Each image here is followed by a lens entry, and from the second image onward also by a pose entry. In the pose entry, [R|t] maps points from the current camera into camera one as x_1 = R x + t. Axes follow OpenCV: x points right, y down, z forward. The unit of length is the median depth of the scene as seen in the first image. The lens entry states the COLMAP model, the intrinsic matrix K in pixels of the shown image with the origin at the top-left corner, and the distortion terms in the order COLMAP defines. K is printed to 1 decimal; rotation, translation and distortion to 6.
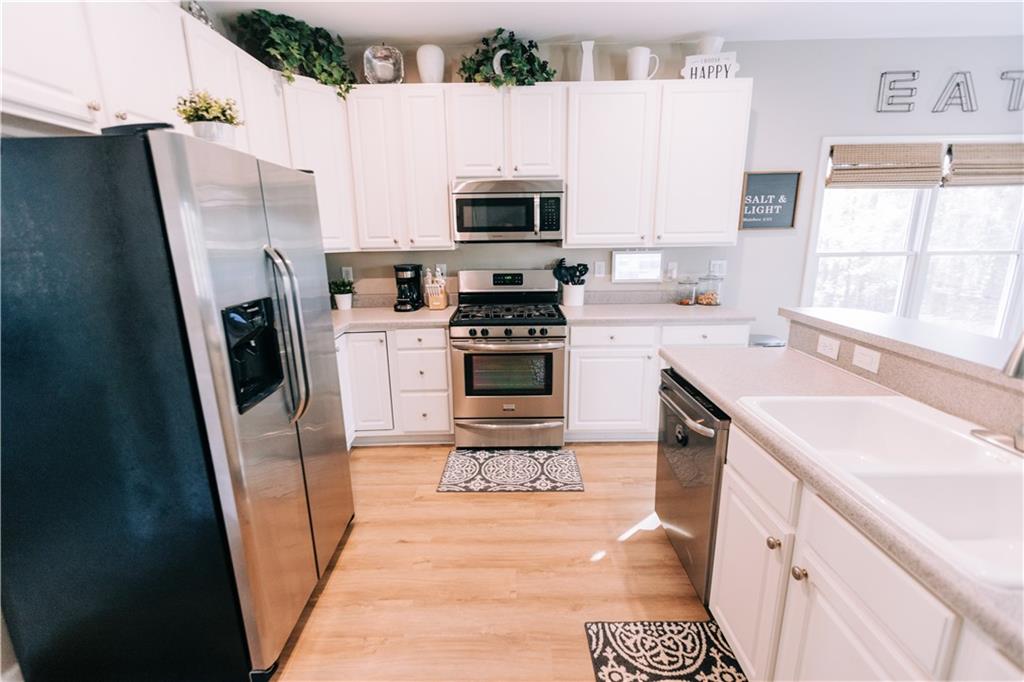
lens RADIAL K [[462.6, 0, 508.0], [0, 462.6, 344.1], [0, 0, 1]] dist [-0.000558, -0.000381]
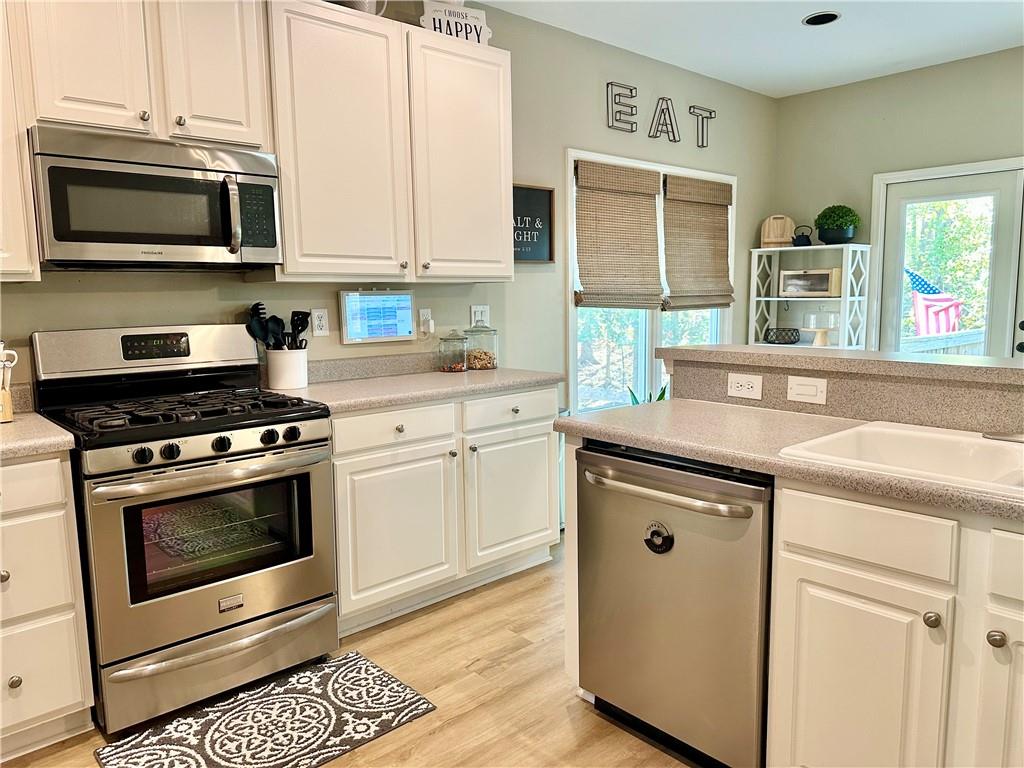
lens RADIAL K [[735.1, 0, 512.0], [0, 735.1, 384.0], [0, 0, 1]] dist [0.113389, -0.151693]
pose [[0.728633, -0.080769, 0.680125, -0.294177], [0.164587, 0.984572, -0.059402, 0.007636], [-0.664835, 0.155222, 0.730685, 0.209342]]
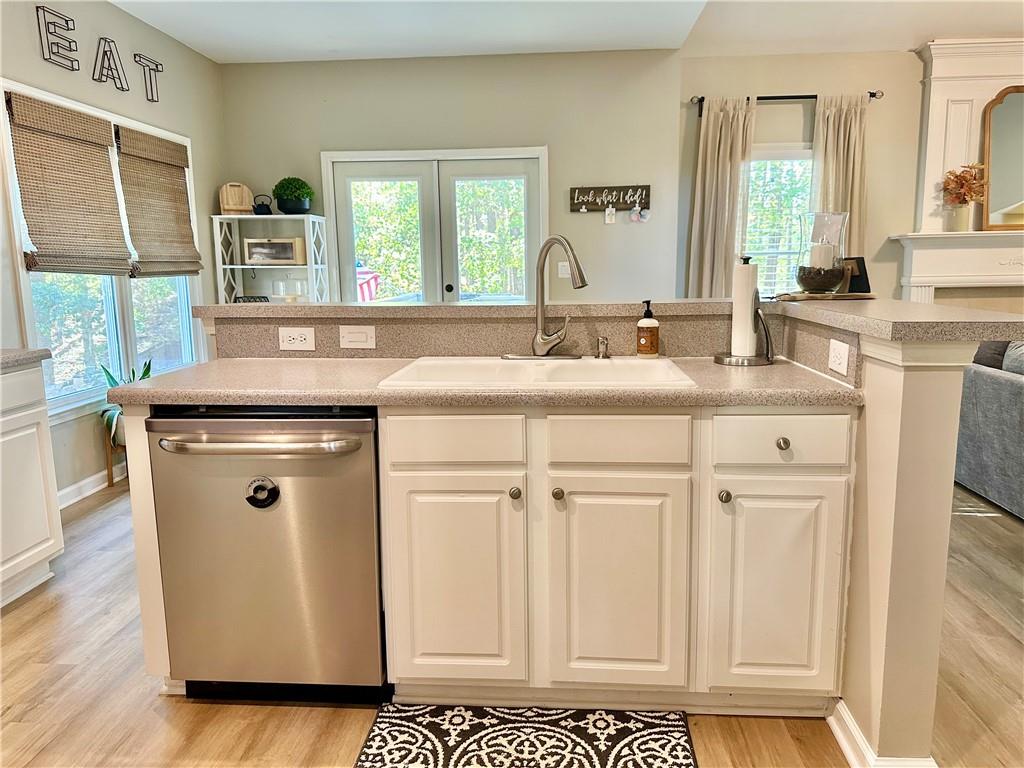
lens RADIAL K [[751.3, 0, 514.6], [0, 751.3, 364.0], [0, 0, 1]] dist [0.076066, -0.062119]
pose [[0.058016, -0.122392, 0.990785, -0.393550], [0.249353, 0.962776, 0.104331, 0.002649], [-0.966673, 0.241003, 0.086375, 0.326891]]
